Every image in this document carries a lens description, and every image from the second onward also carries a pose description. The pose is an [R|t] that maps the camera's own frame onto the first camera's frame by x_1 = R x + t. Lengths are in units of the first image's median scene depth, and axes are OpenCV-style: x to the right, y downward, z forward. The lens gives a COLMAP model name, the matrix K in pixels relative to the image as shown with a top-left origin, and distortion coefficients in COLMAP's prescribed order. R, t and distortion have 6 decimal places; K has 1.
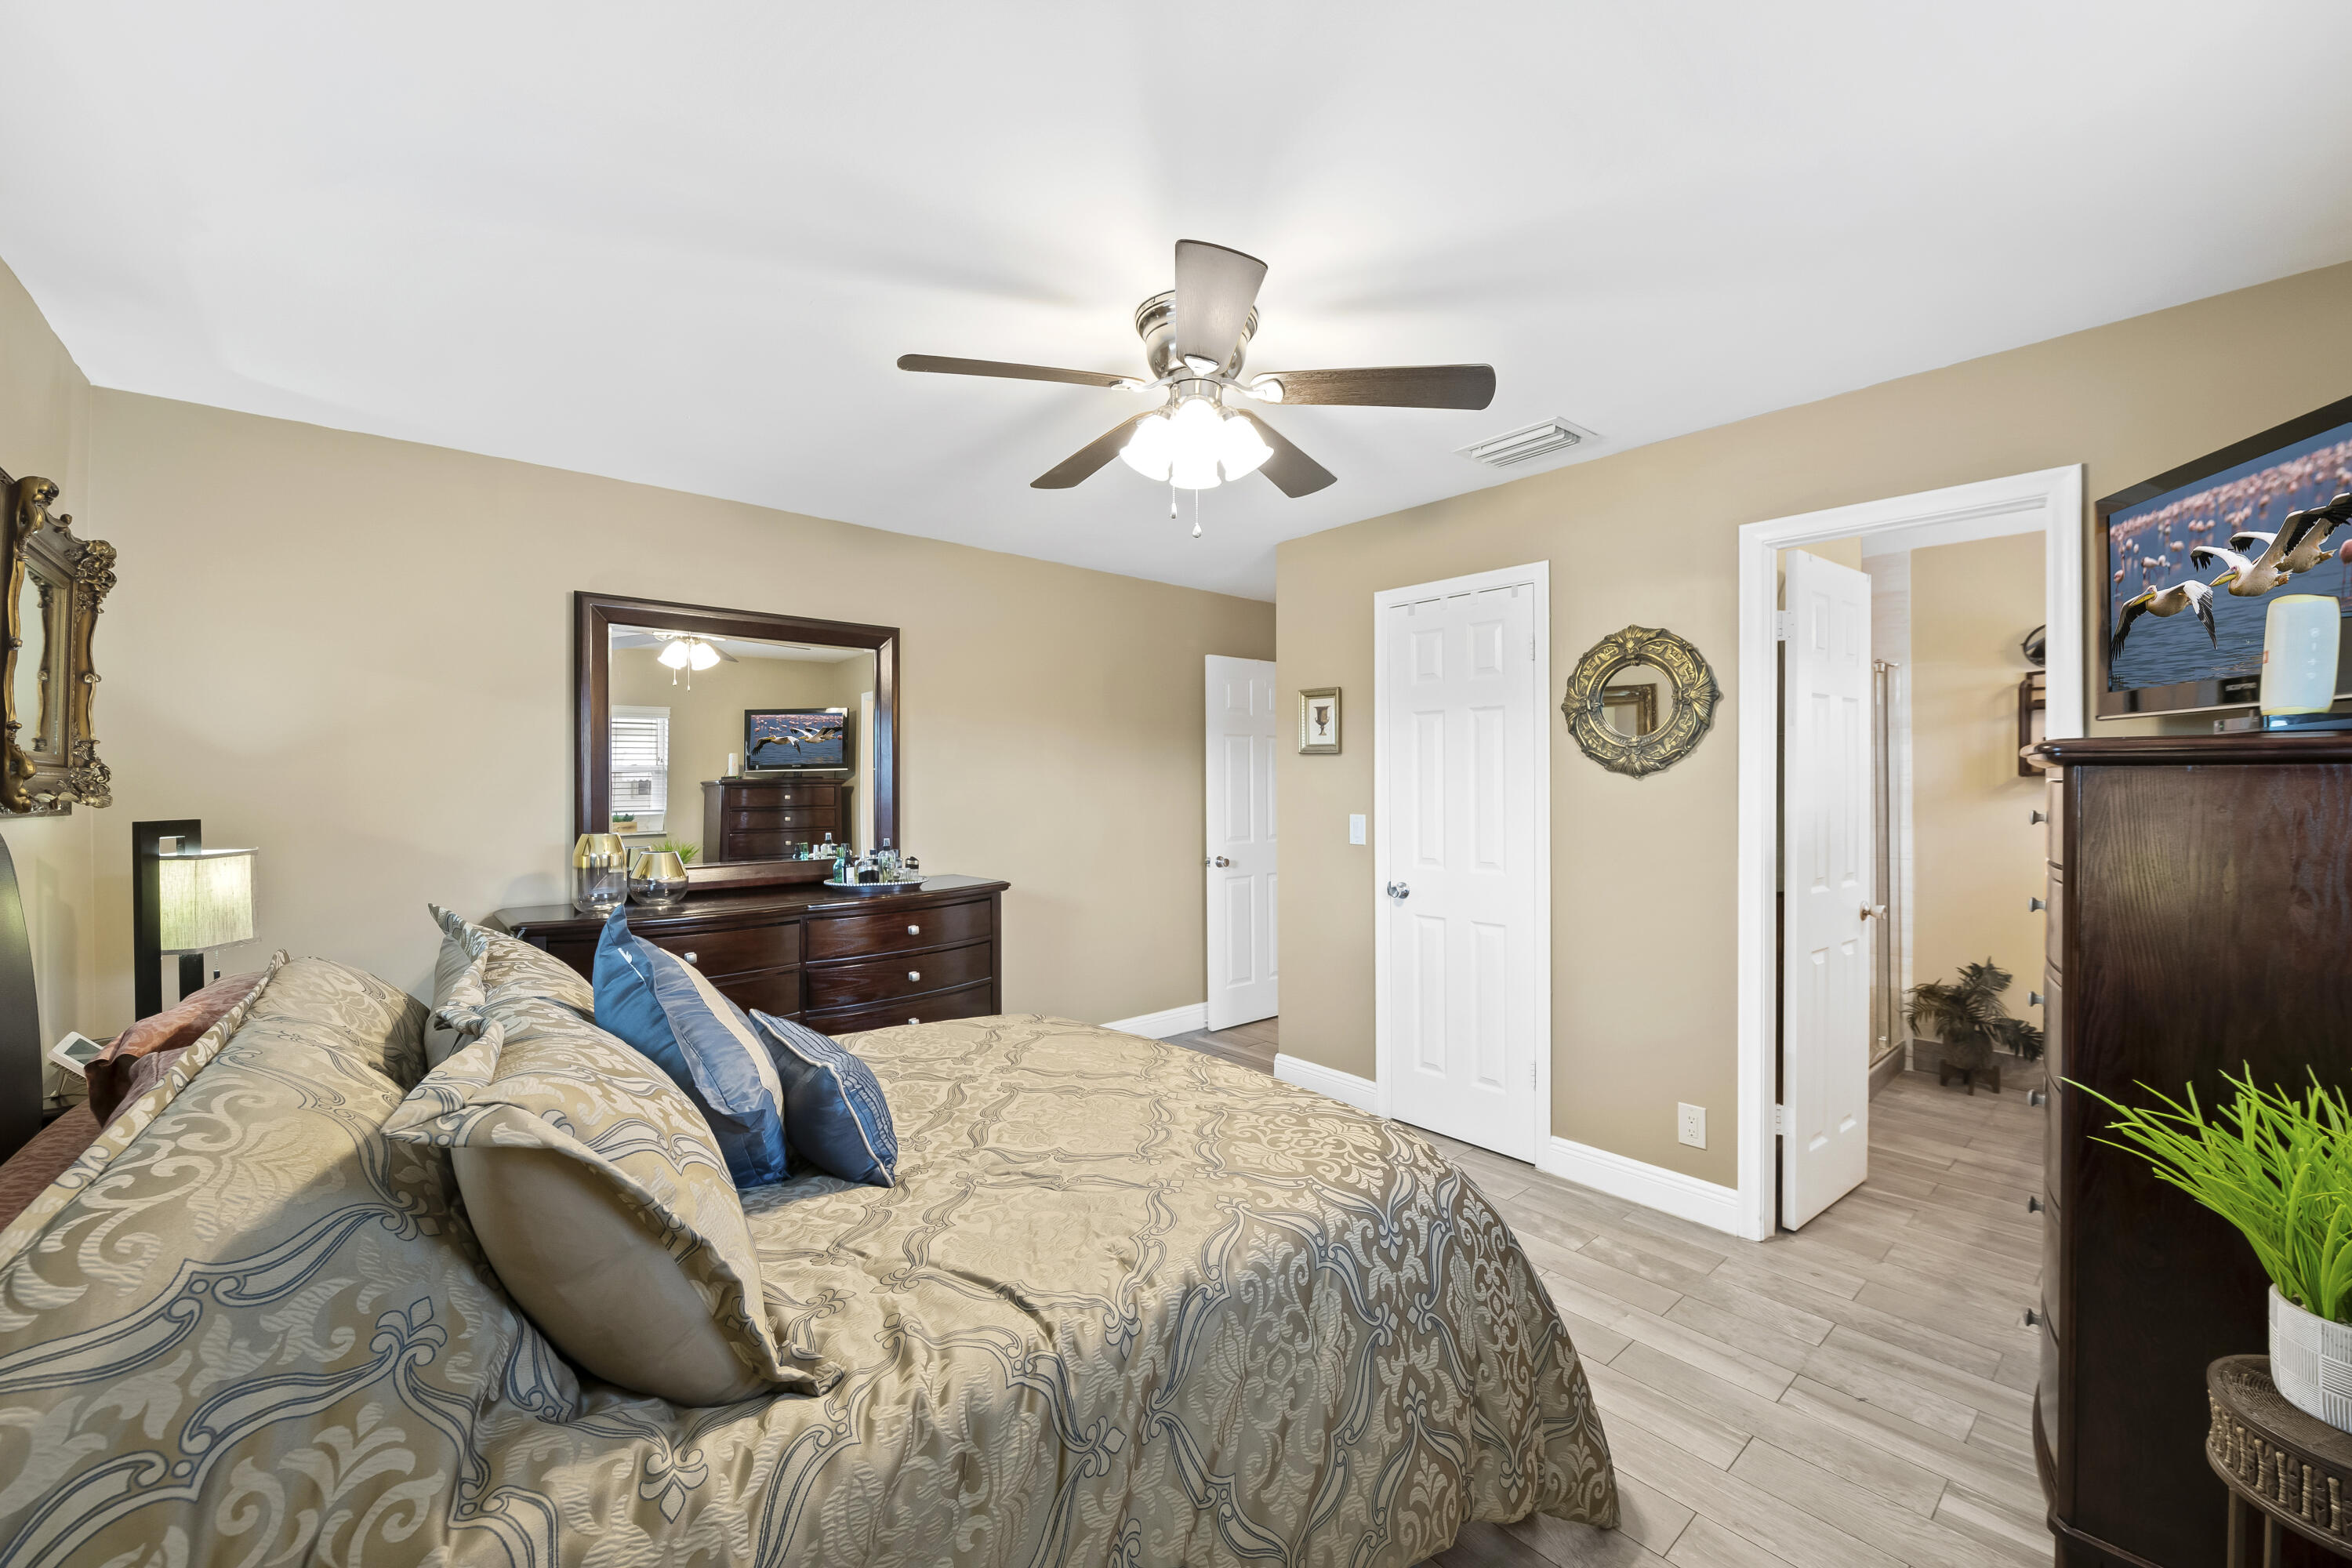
lens RADIAL K [[924.5, 0, 1193.7], [0, 924.5, 785.3], [0, 0, 1]] dist [-0.003231, -0.002114]
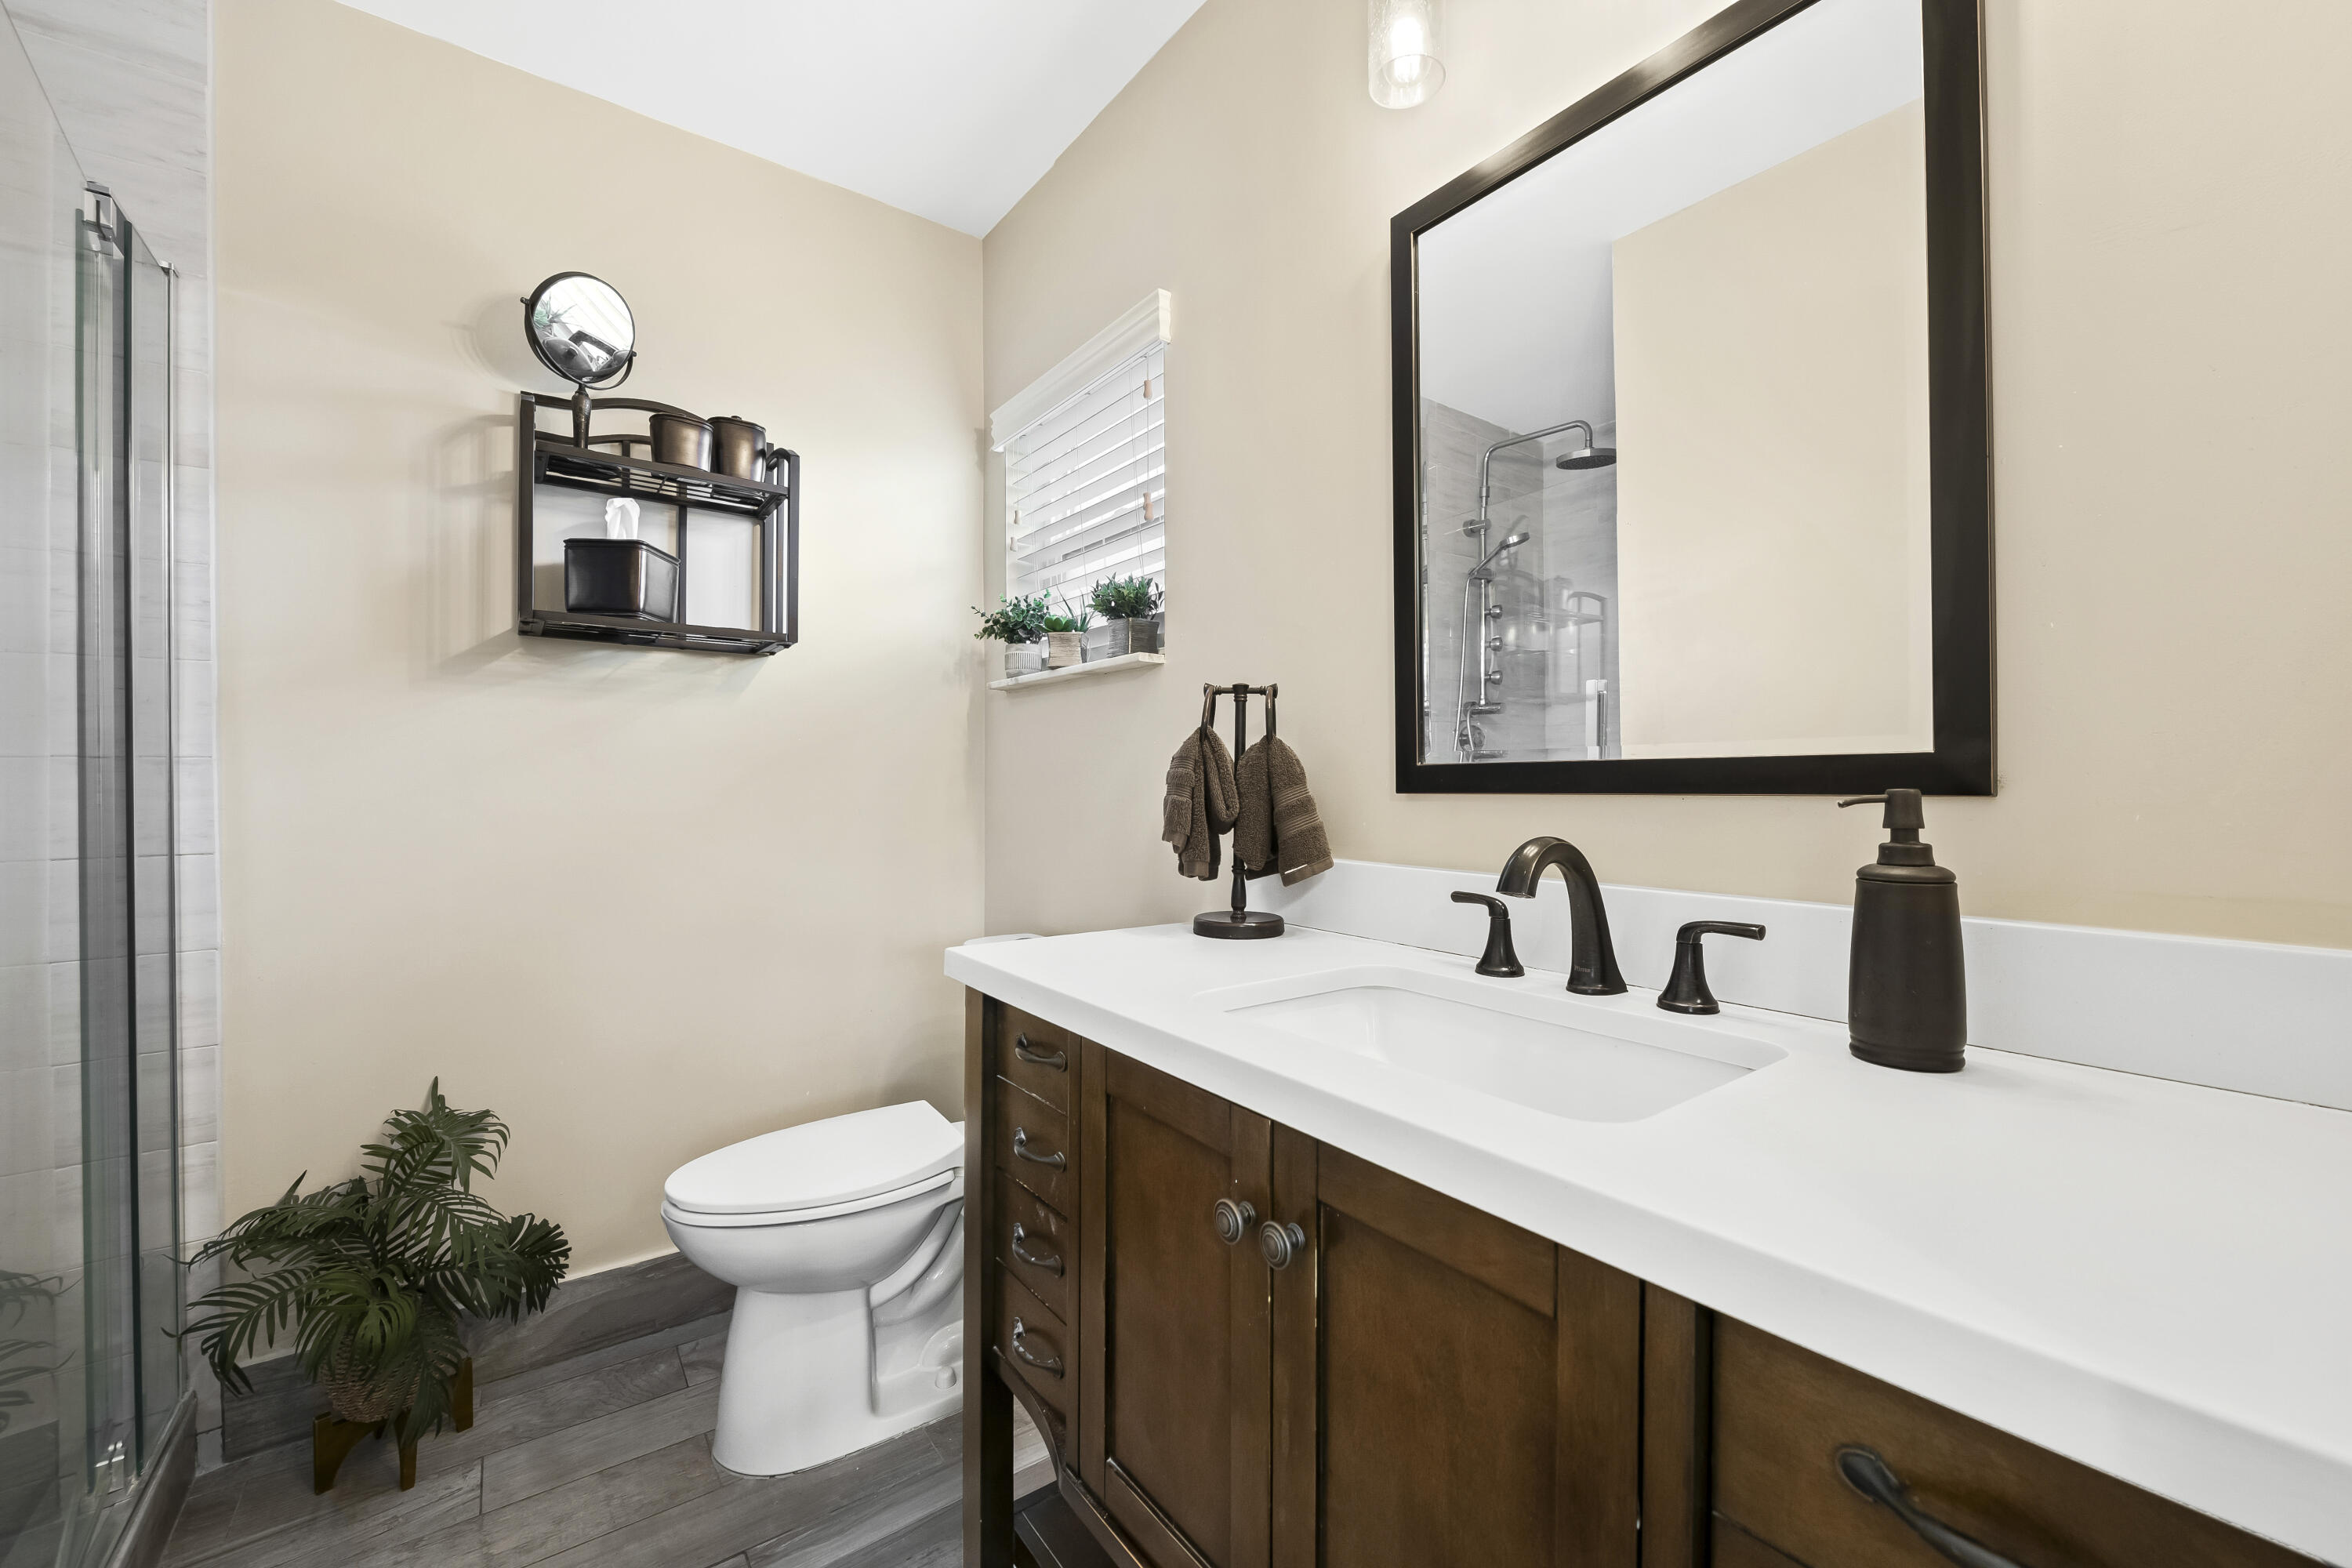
lens RADIAL K [[924.5, 0, 1168.7], [0, 924.5, 778.9], [0, 0, 1]] dist [-0.003231, -0.002114]
pose [[0.093744, -0.003435, 0.995590, 0.492831], [-0.007487, 0.999963, 0.004156, 0.050532], [-0.995568, -0.007844, 0.093715, 0.641369]]
